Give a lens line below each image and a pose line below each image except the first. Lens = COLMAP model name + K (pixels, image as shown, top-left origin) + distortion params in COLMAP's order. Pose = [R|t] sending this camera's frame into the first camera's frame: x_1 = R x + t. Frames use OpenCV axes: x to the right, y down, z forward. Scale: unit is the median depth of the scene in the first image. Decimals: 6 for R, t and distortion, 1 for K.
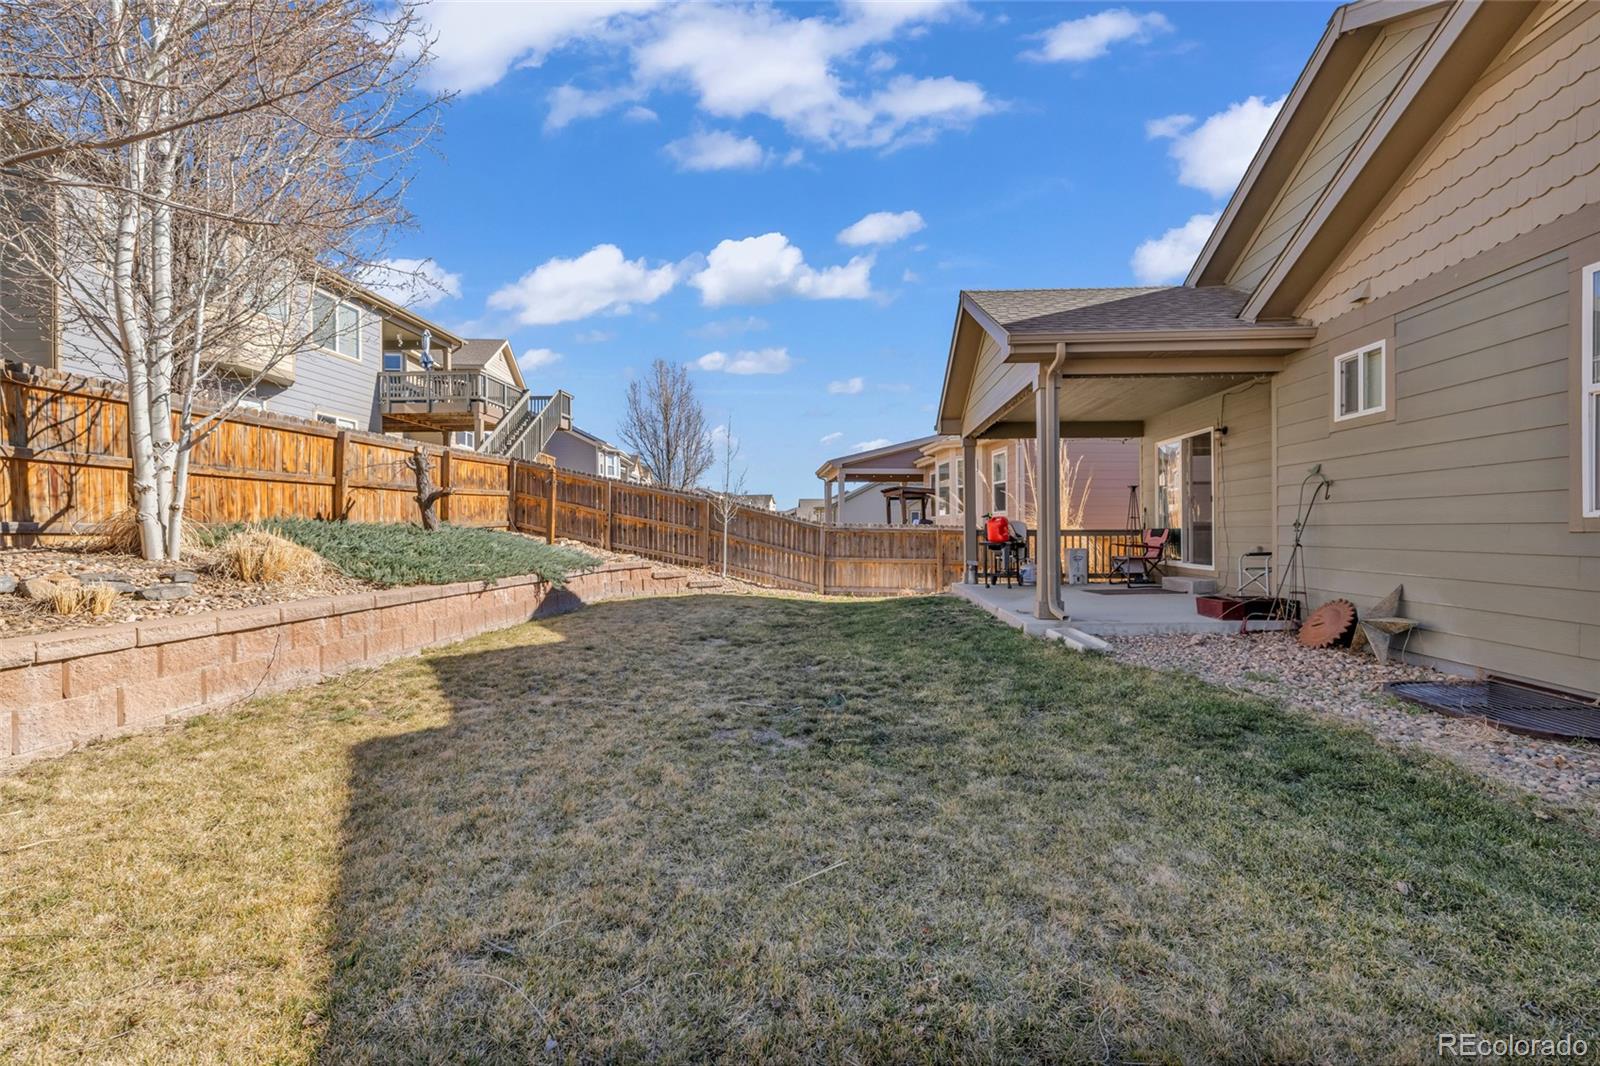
lens RADIAL K [[675.5, 0, 813.3], [0, 675.5, 530.0], [0, 0, 1]] dist [0.001385, 0.000629]
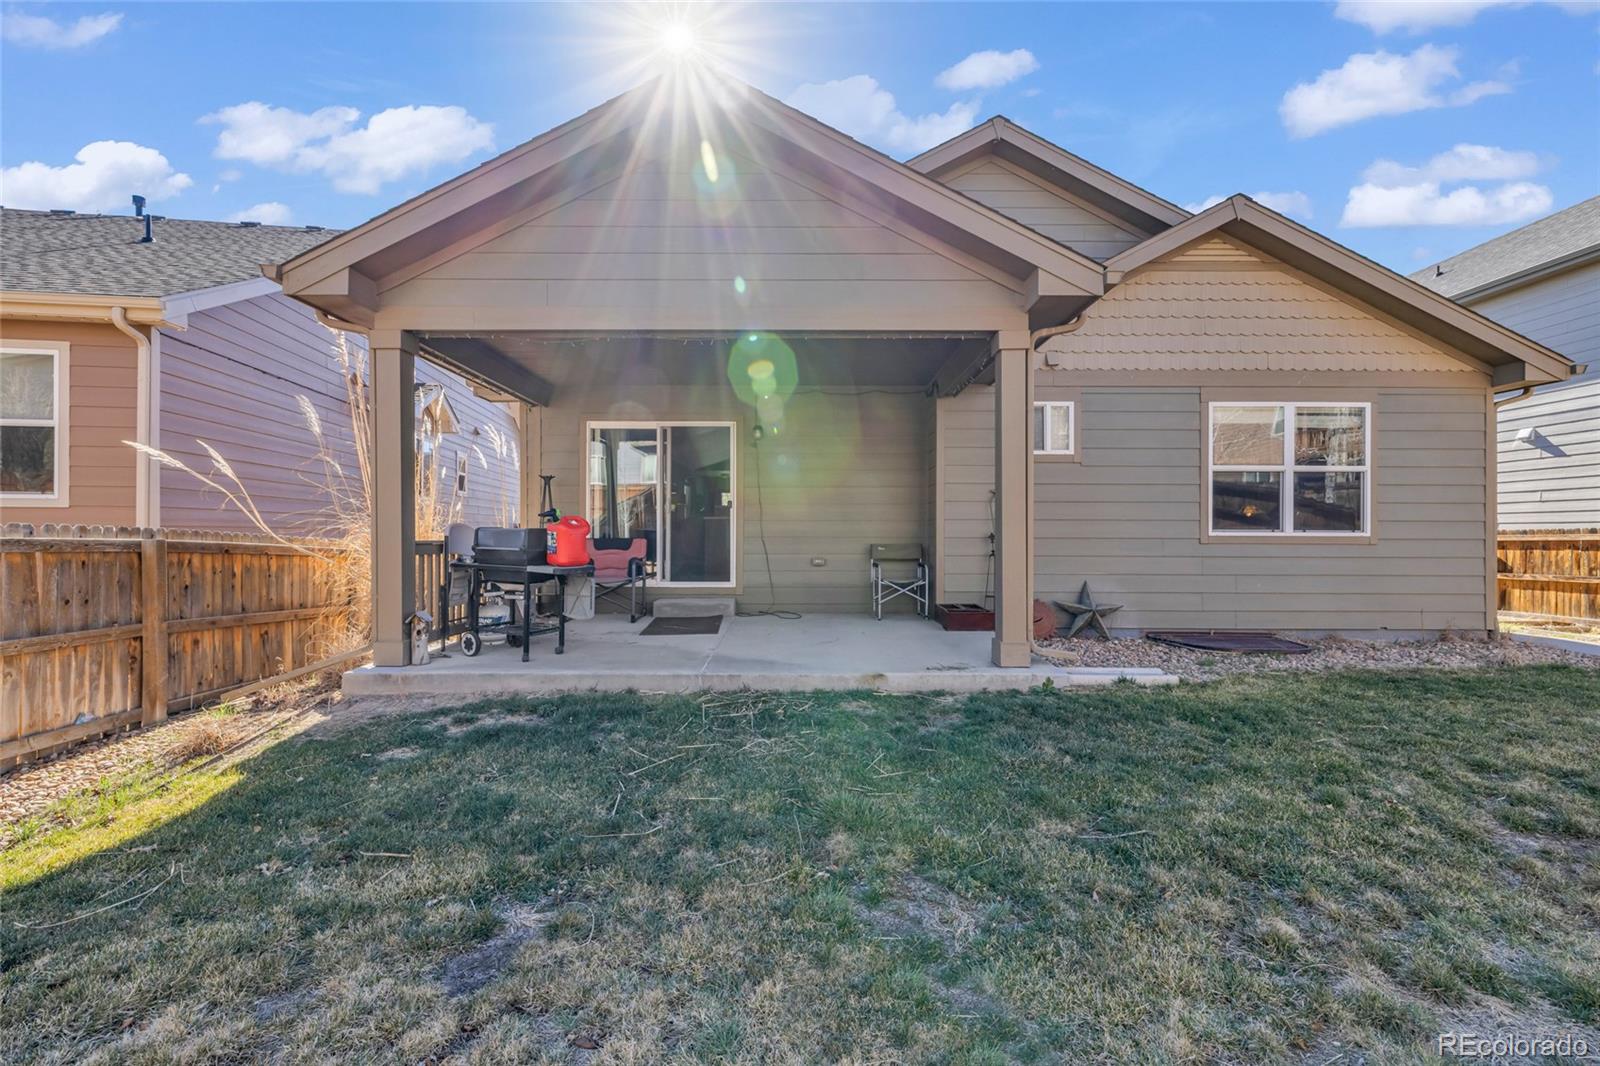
lens RADIAL K [[675.5, 0, 804.8], [0, 675.5, 533.6], [0, 0, 1]] dist [0.001385, 0.000629]
pose [[-0.062324, 0.002776, 0.998052, -0.258960], [-0.003116, 0.999991, -0.002976, -0.006077], [-0.998051, -0.003295, -0.062314, 0.882147]]
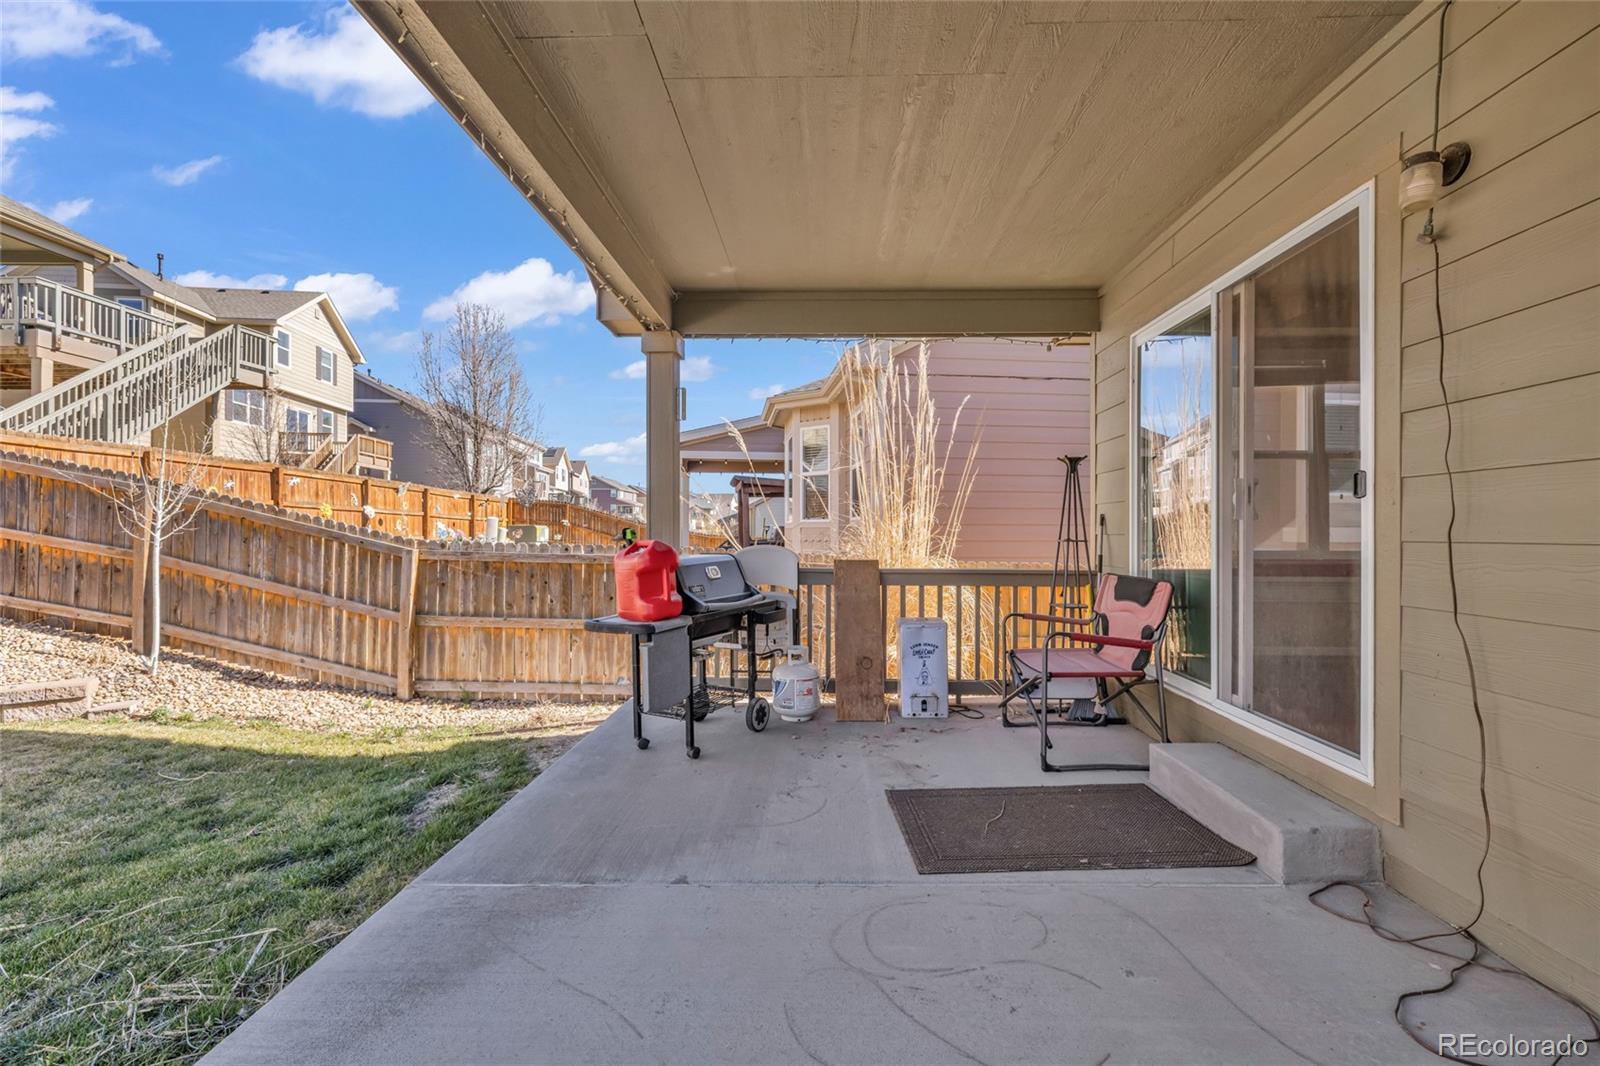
lens RADIAL K [[675.5, 0, 800.9], [0, 675.5, 533.4], [0, 0, 1]] dist [0.001385, 0.000629]
pose [[0.999861, 0.006538, 0.015317, 0.354308], [-0.006616, 0.999965, 0.005055, -0.026605], [-0.015284, -0.005155, 0.999870, 0.699863]]
